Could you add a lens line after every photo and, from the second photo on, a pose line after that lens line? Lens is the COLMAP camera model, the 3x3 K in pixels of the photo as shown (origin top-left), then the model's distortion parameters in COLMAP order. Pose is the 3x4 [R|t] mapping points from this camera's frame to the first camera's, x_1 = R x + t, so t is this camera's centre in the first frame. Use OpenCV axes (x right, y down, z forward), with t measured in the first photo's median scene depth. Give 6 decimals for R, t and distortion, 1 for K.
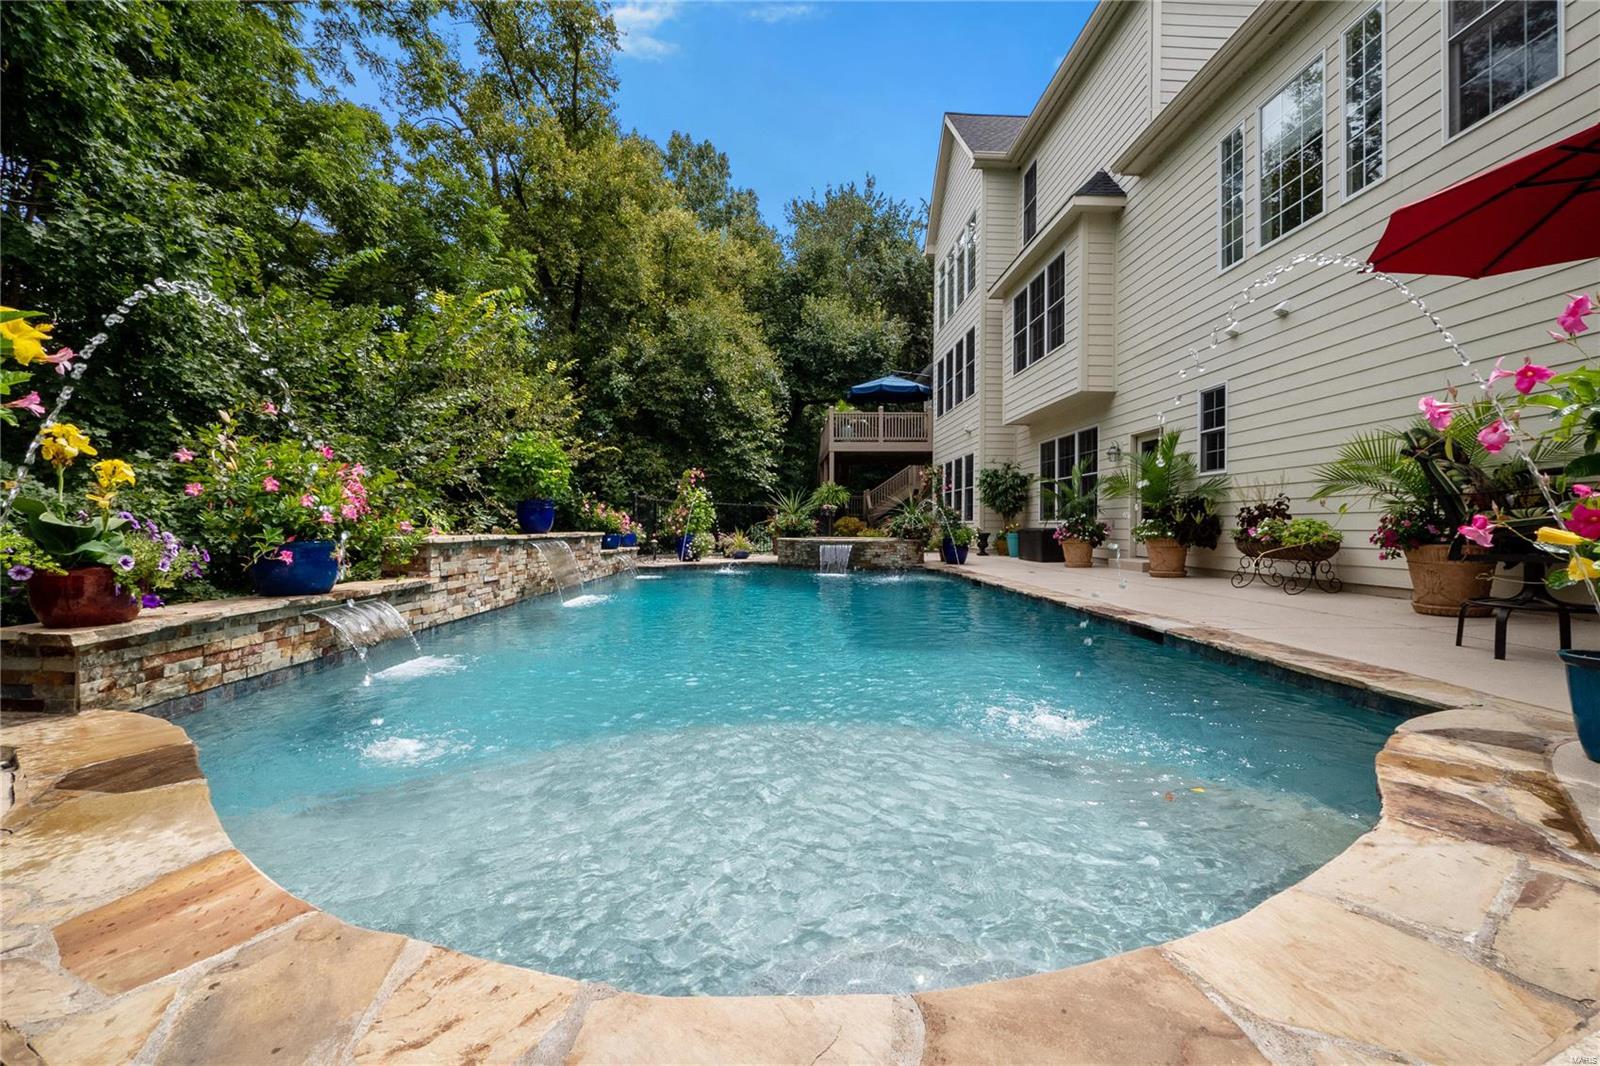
lens RADIAL K [[639.3, 0, 800.0], [0, 639.3, 533.0], [0, 0, 1]] dist [-0.001578, -0.000184]
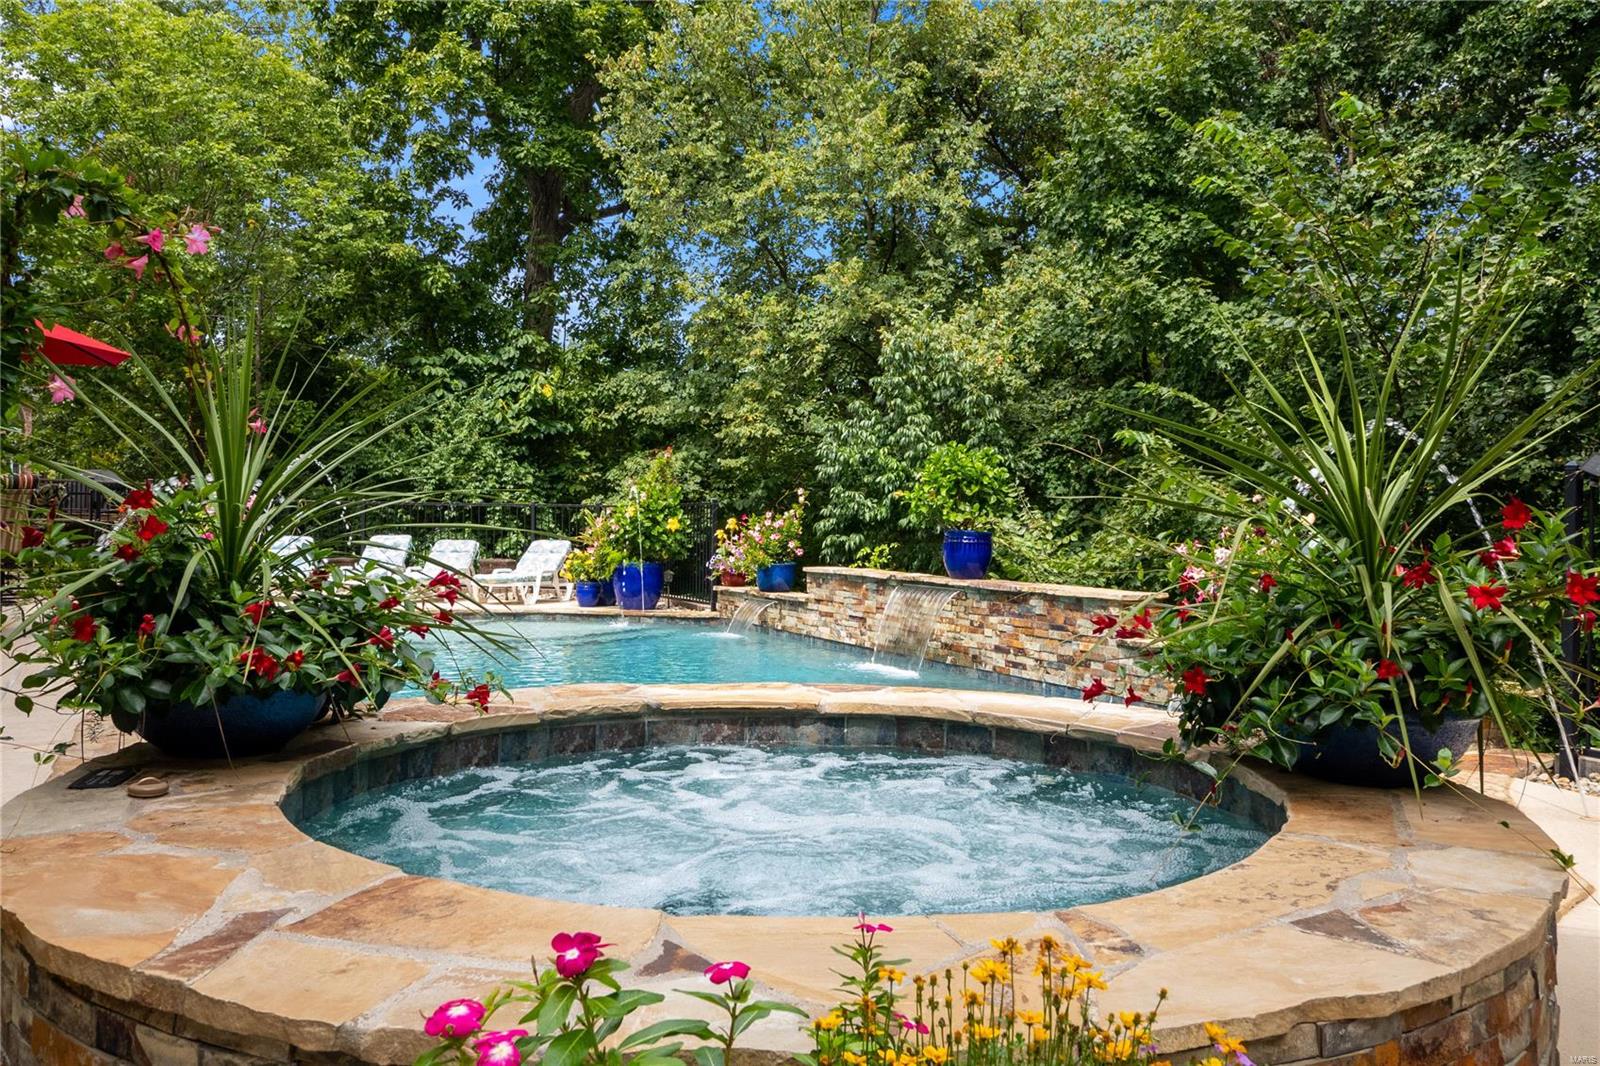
lens RADIAL K [[1235.2, 0, 797.6], [0, 1235.2, 516.3], [0, 0, 1]] dist [0.007418, 0.008837]
pose [[-0.919288, -0.022082, -0.392965, 0.239346], [-0.023450, 0.999724, -0.001322, -0.050622], [0.392885, 0.008000, -0.919553, 1.811040]]
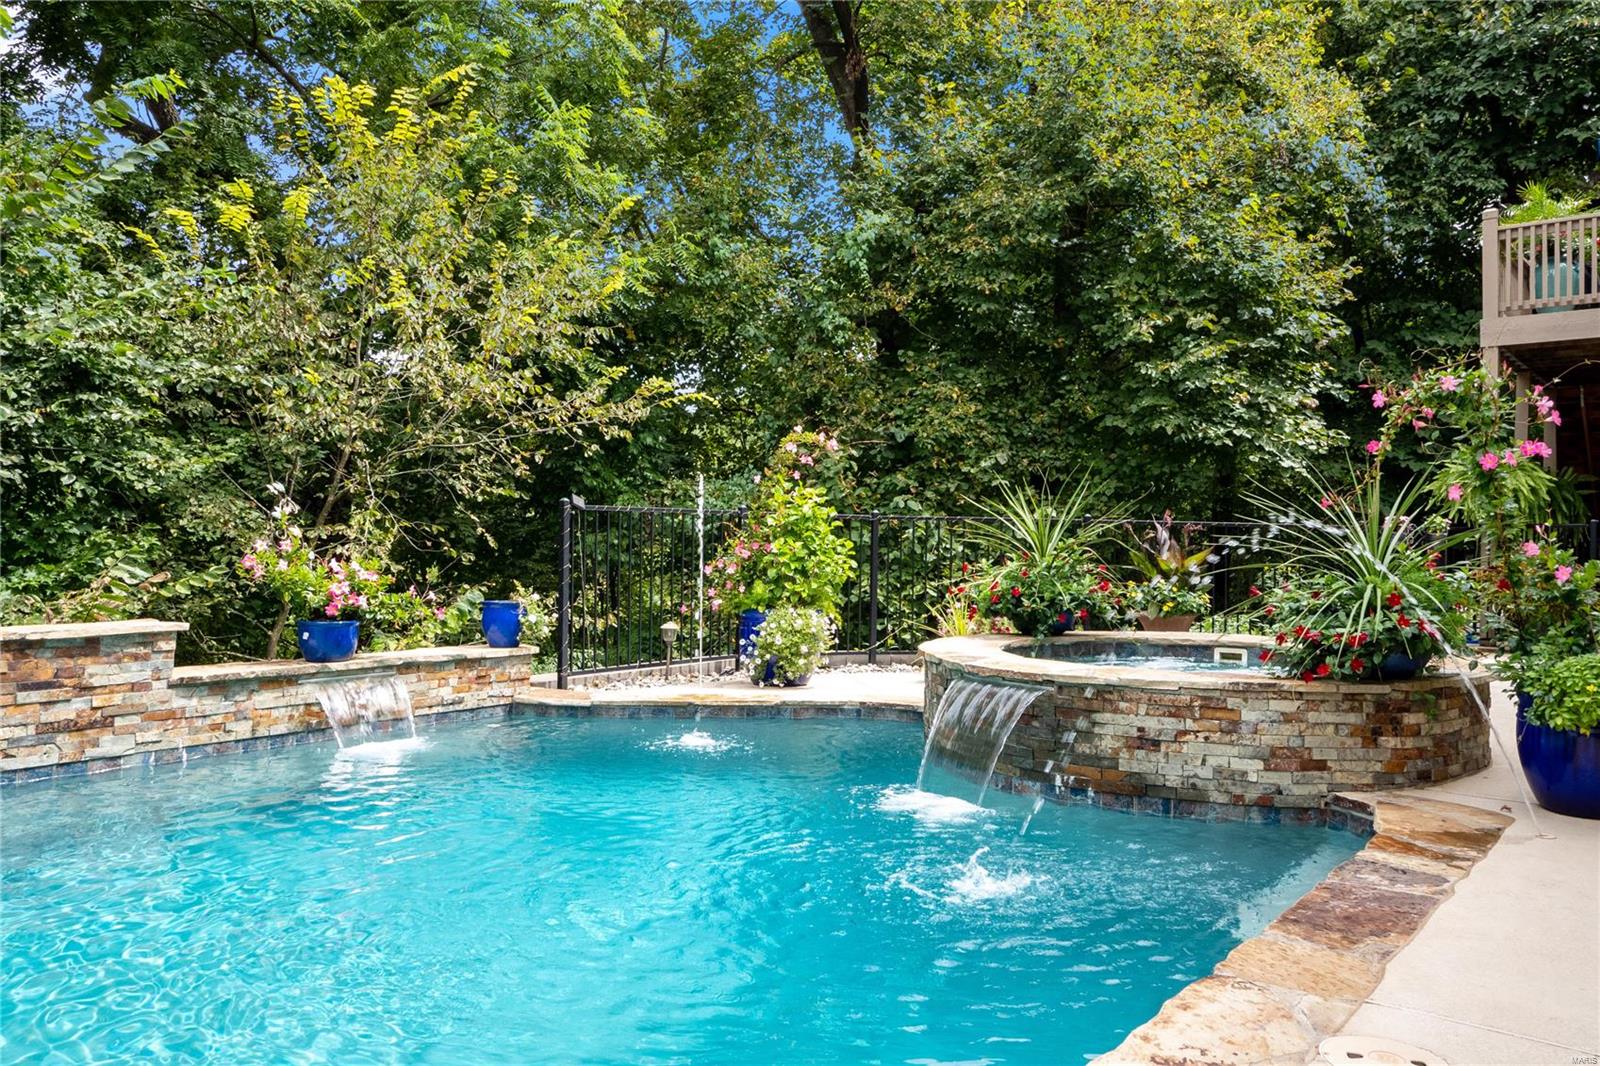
lens RADIAL K [[1231.3, 0, 808.5], [0, 1231.3, 532.4], [0, 0, 1]] dist [0.012219, 0.005149]
pose [[0.779451, 0.002638, -0.626457, 0.430357], [-0.013409, 0.999832, -0.012474, -0.051584], [0.626319, 0.018124, 0.779356, 0.732502]]
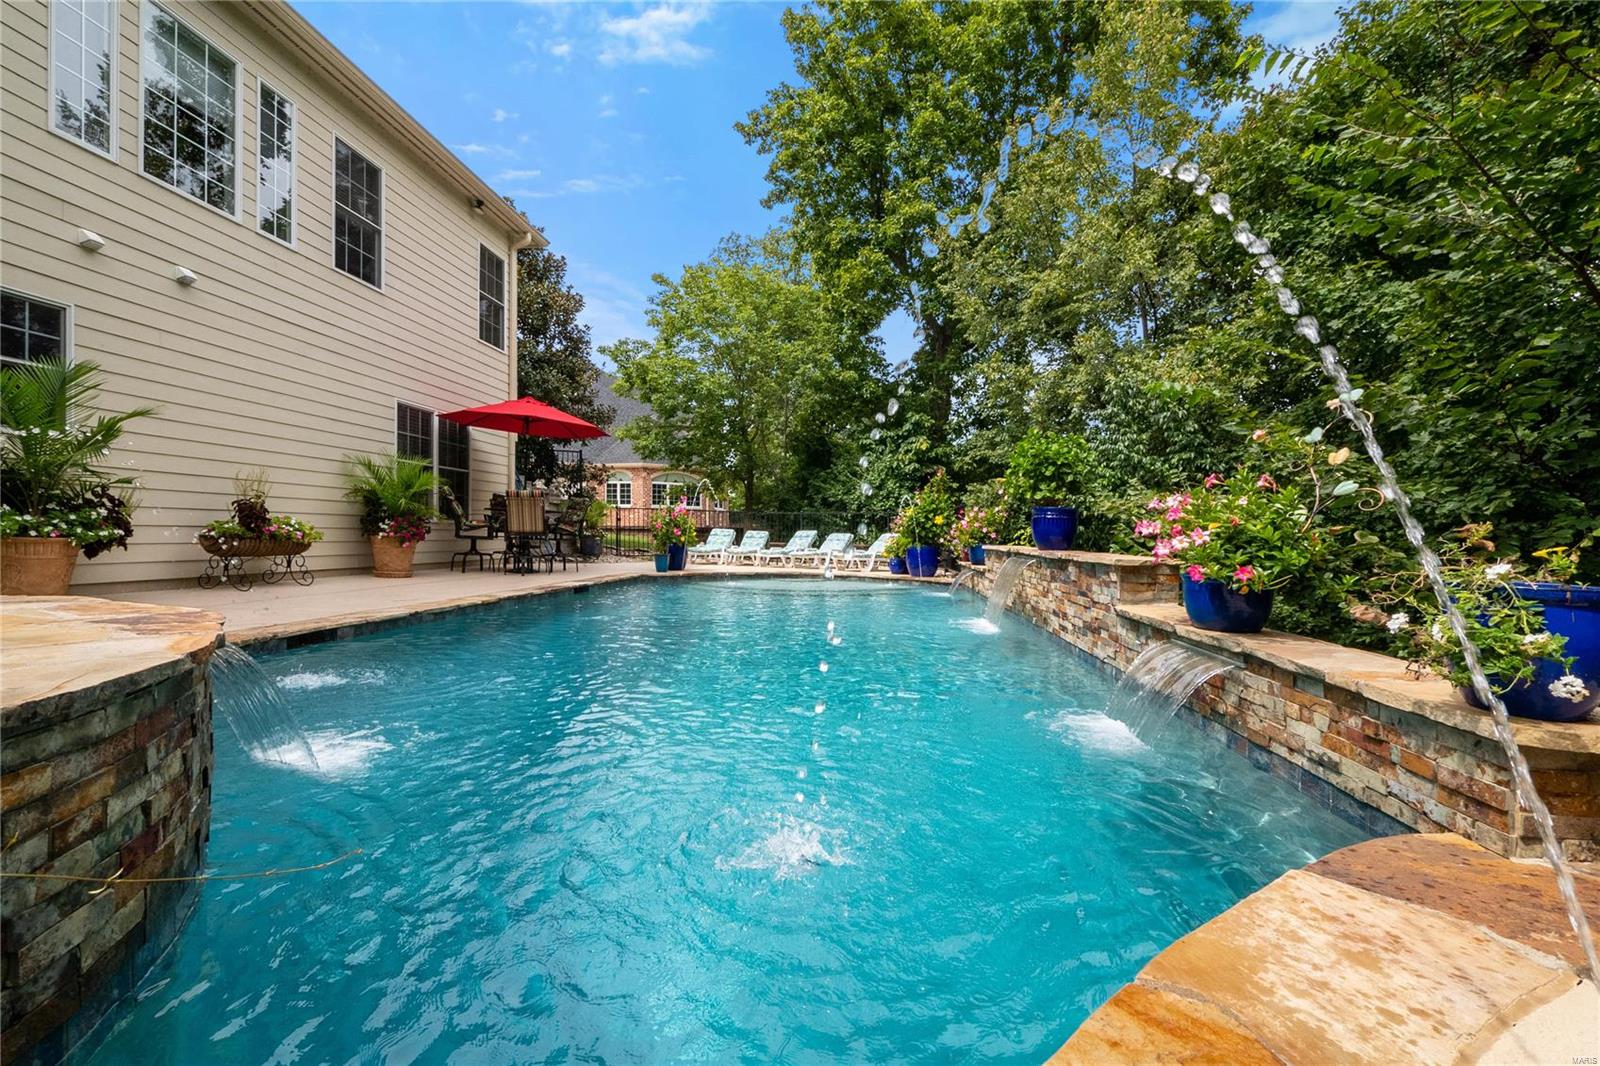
lens RADIAL K [[652.2, 0, 792.2], [0, 652.2, 532.0], [0, 0, 1]] dist [-0.003567, -0.002429]
pose [[-0.987857, -0.016817, 0.154454, -0.182703], [-0.015875, 0.999847, 0.007327, -0.018315], [-0.154554, 0.004786, -0.987973, 1.544315]]
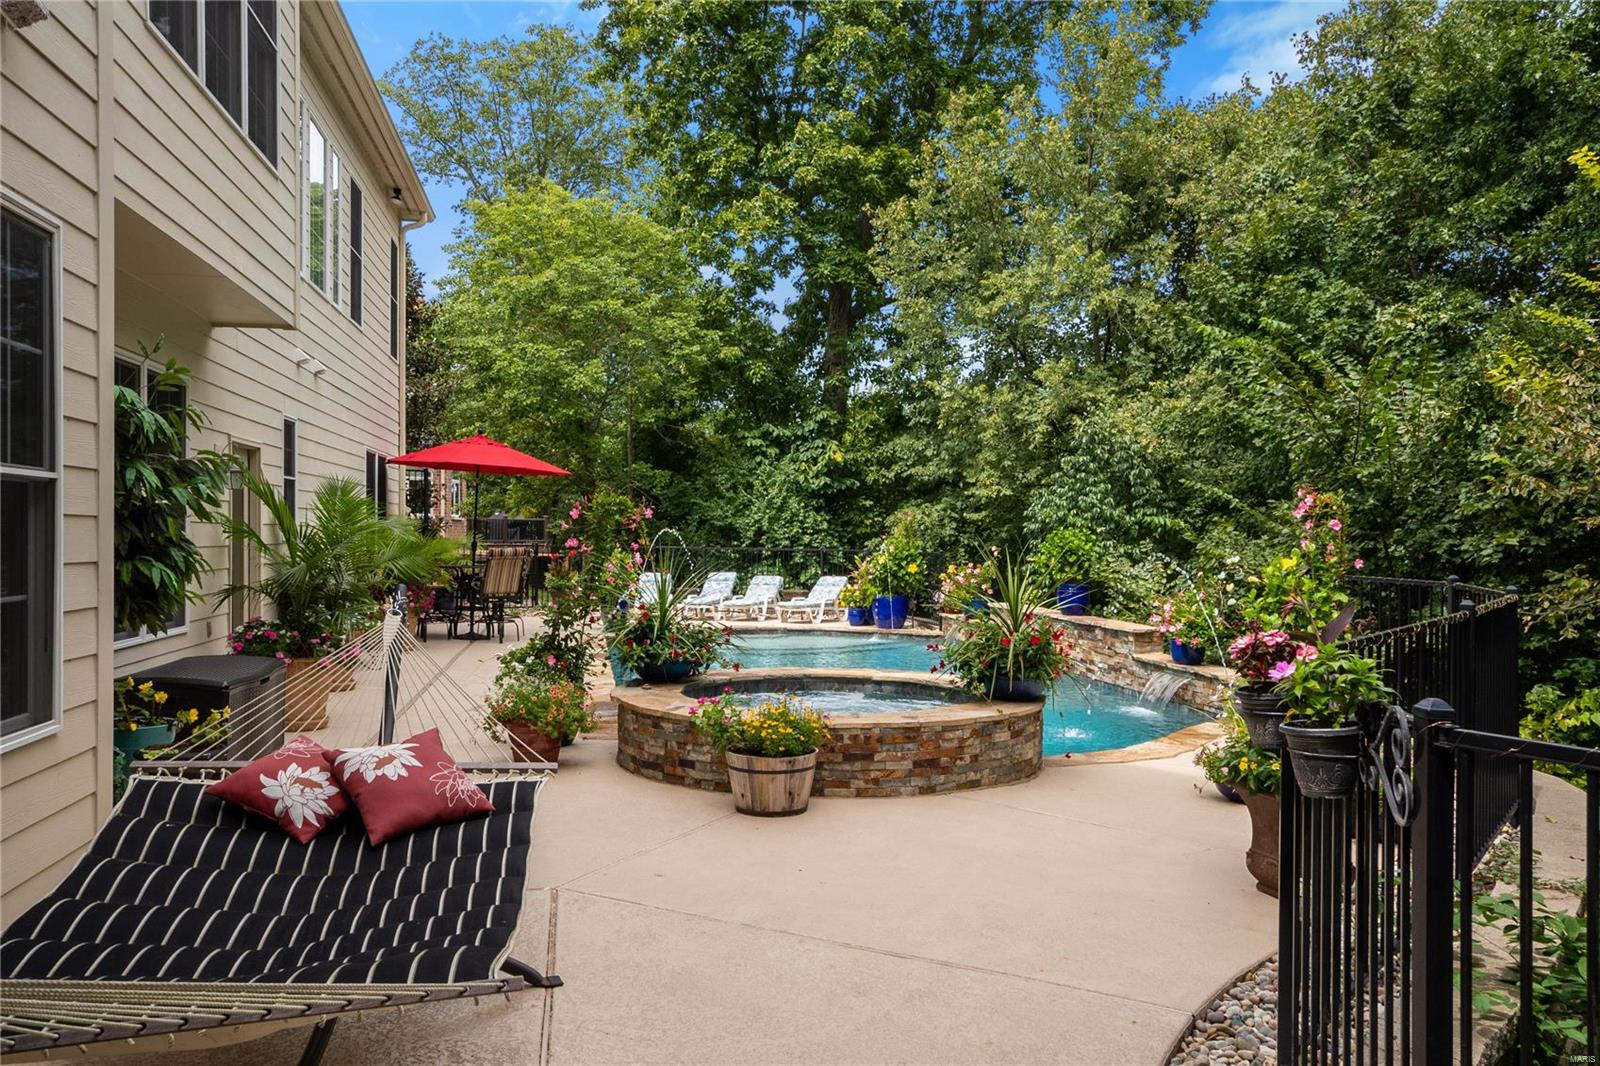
lens RADIAL K [[1231.3, 0, 808.5], [0, 1231.3, 532.4], [0, 0, 1]] dist [0.012219, 0.005149]
pose [[-0.988573, -0.016881, -0.149795, 0.283677], [-0.018165, 0.999809, 0.007207, -0.120893], [0.149645, 0.009846, -0.988691, 2.494384]]
